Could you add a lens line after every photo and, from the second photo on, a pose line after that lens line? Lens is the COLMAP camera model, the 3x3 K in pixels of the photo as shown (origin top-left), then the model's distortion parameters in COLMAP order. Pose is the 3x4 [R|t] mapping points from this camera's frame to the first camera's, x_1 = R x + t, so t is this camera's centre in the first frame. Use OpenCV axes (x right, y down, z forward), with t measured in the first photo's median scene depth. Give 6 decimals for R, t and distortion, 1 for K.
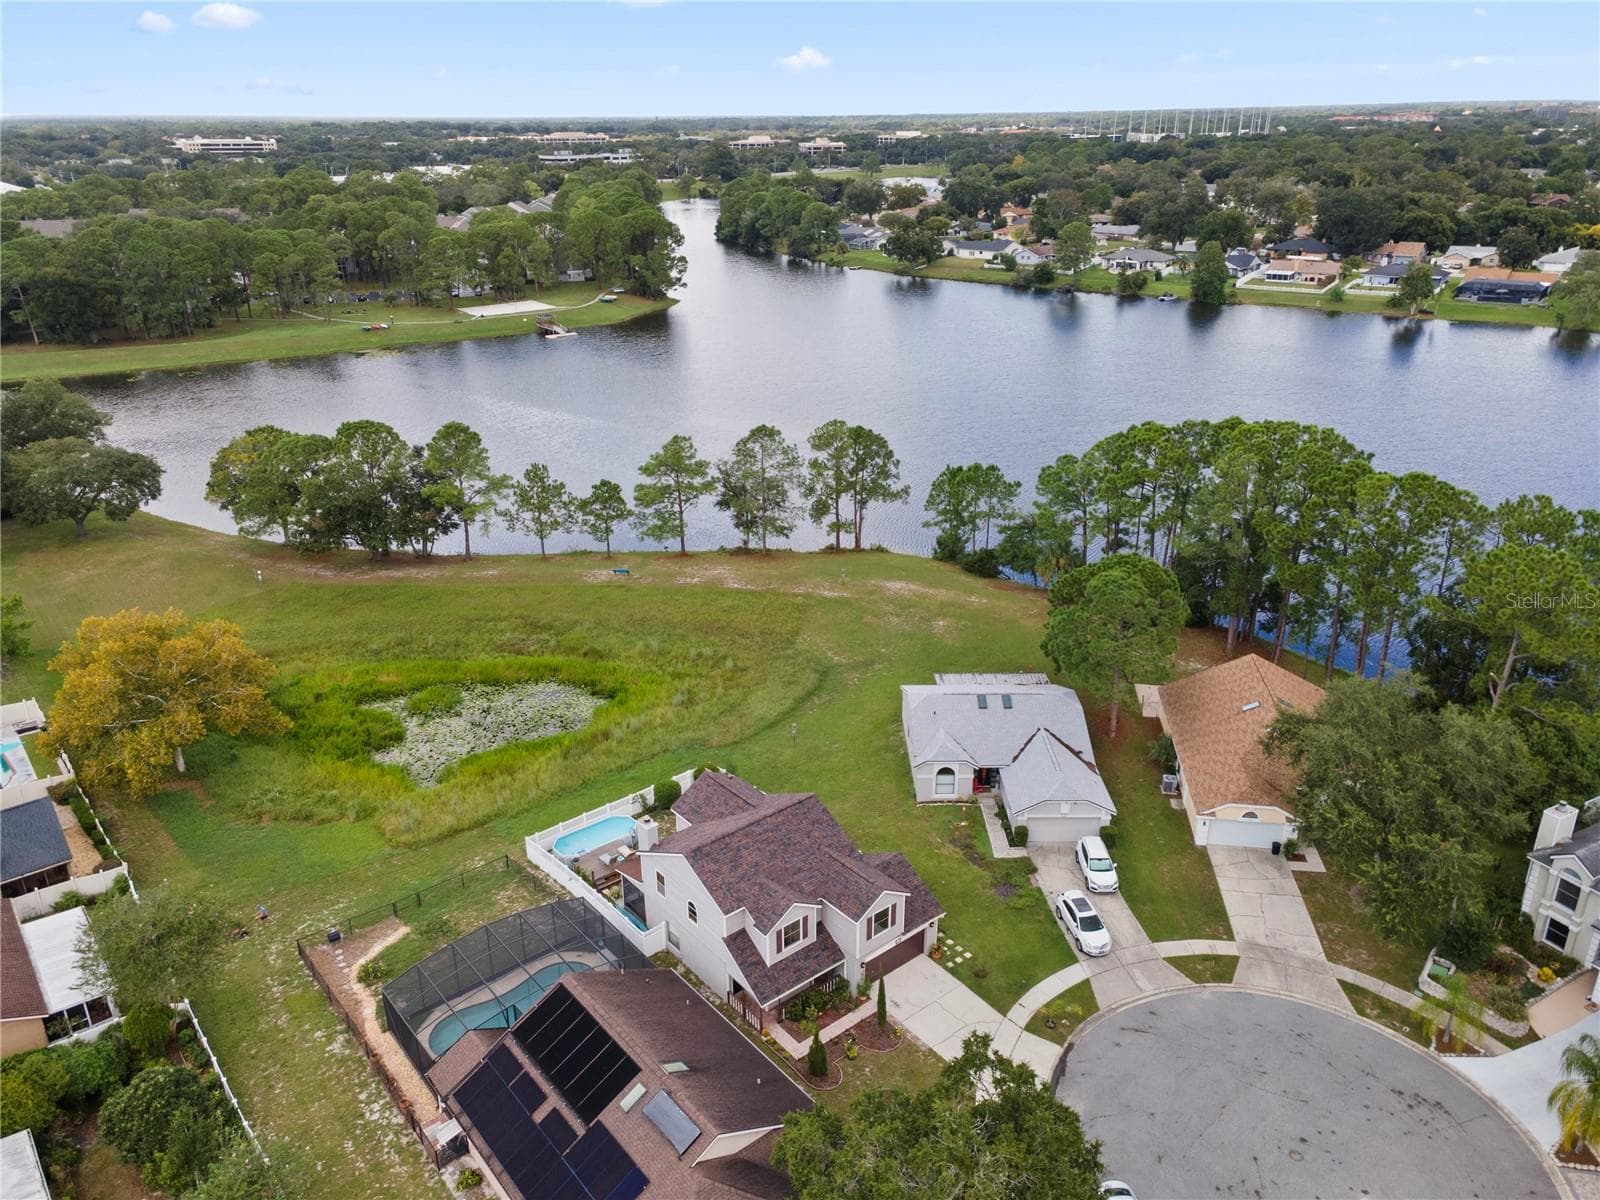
lens RADIAL K [[1158.6, 0, 792.9], [0, 1158.6, 606.3], [0, 0, 1]] dist [0.041612, 0.003834]
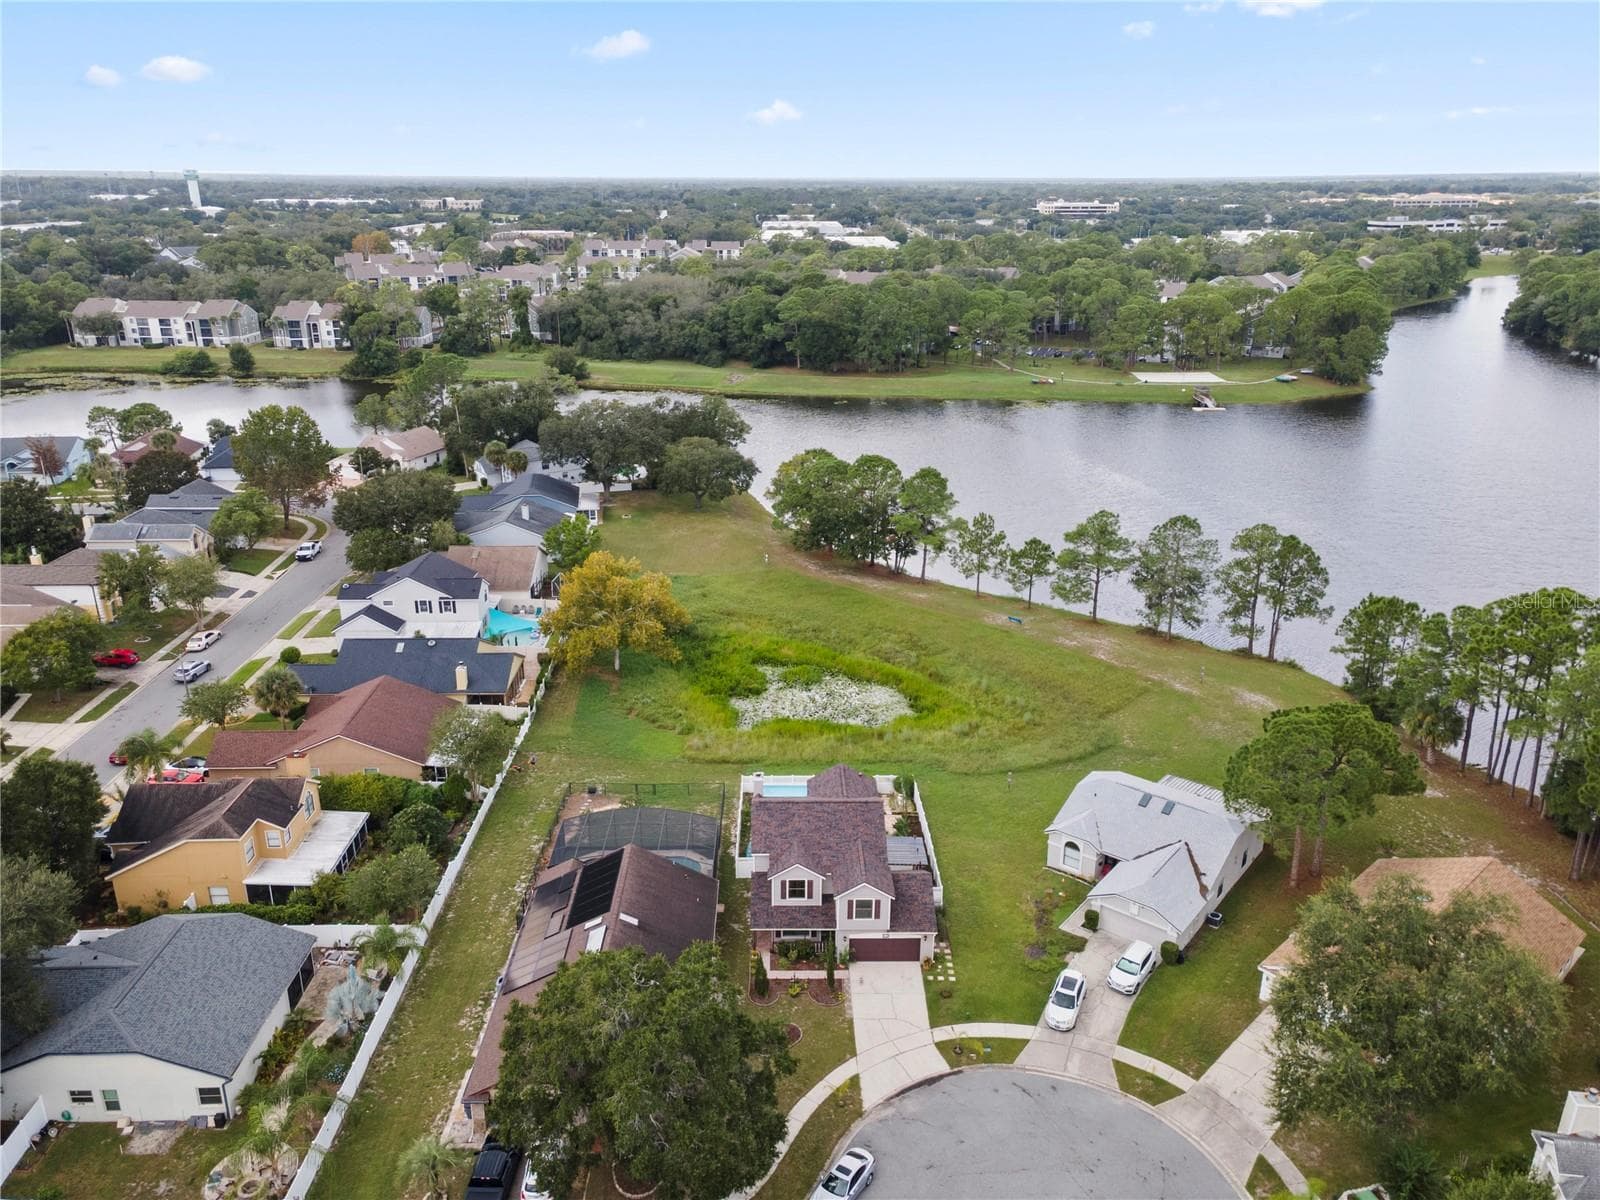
lens RADIAL K [[1158.6, 0, 792.9], [0, 1158.6, 606.3], [0, 0, 1]] dist [0.041612, 0.003834]
pose [[0.781610, 0.226670, -0.581126, 0.322579], [-0.251543, 0.967065, 0.038883, -0.031301], [0.570800, 0.115787, 0.812884, -0.032086]]
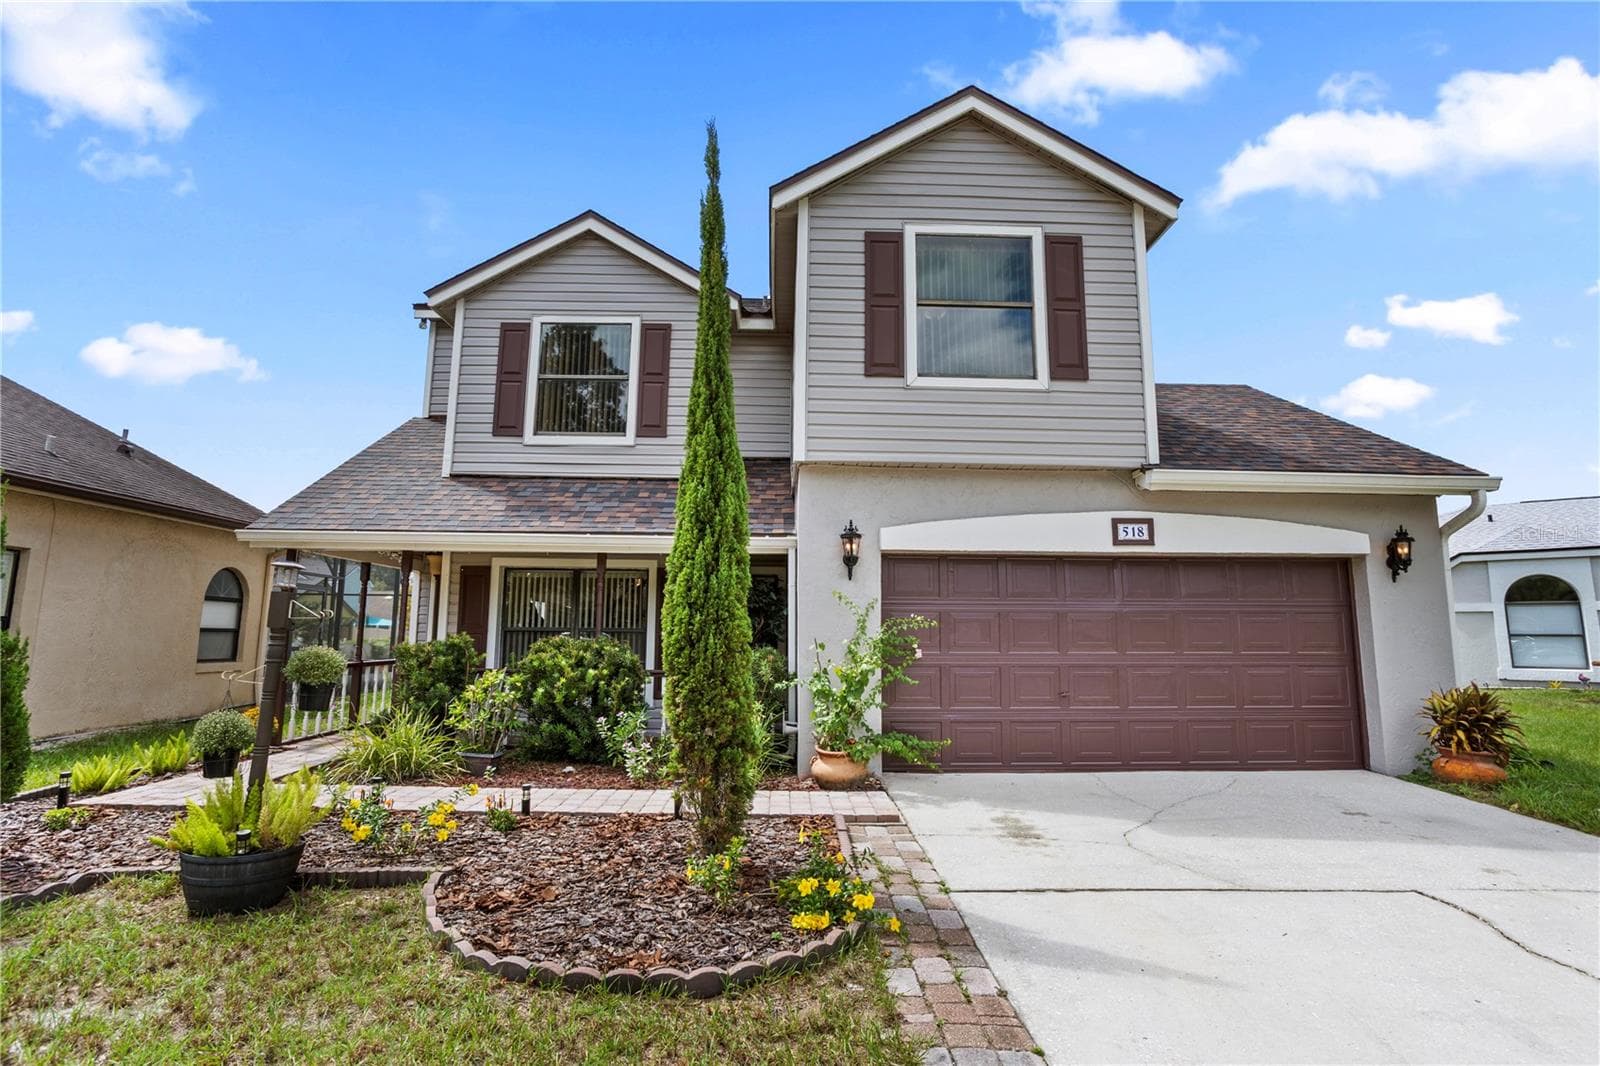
lens RADIAL K [[780.5, 0, 798.2], [0, 780.5, 534.8], [0, 0, 1]] dist [-0.064007, 0.042109]
pose [[0.784347, -0.060651, -0.617351, 0.062493], [-0.255946, 0.874906, -0.411135, 0.176942], [0.565059, 0.480481, 0.670706, 0.456584]]
